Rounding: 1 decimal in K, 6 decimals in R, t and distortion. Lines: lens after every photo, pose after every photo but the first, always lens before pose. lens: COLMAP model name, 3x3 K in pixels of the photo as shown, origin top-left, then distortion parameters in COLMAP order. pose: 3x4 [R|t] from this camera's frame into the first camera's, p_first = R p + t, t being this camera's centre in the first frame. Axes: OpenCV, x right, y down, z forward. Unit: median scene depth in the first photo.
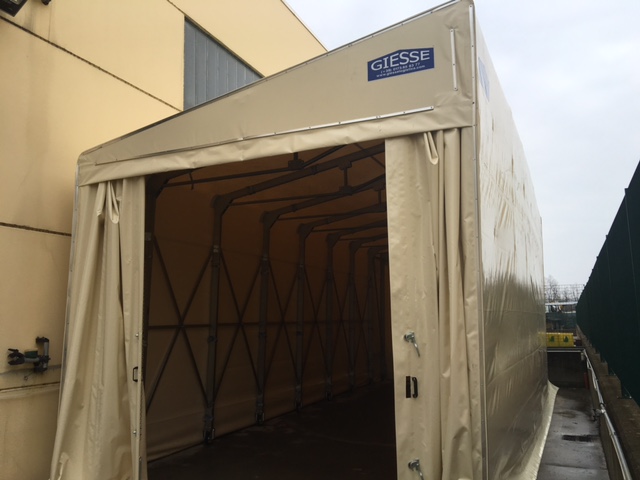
lens RADIAL K [[537.7, 0, 320.0], [0, 537.7, 240.0], [0, 0, 1]] dist [0.076553, -0.109071]
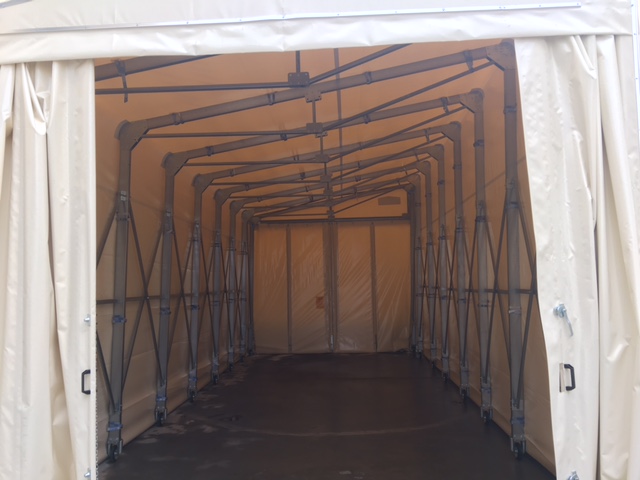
lens RADIAL K [[537.7, 0, 320.0], [0, 537.7, 240.0], [0, 0, 1]] dist [0.076553, -0.109071]
pose [[0.930160, 0.016673, 0.366775, -0.350836], [-0.036779, 0.998175, 0.047900, 0.050986], [-0.365306, -0.058044, 0.929076, 0.368543]]
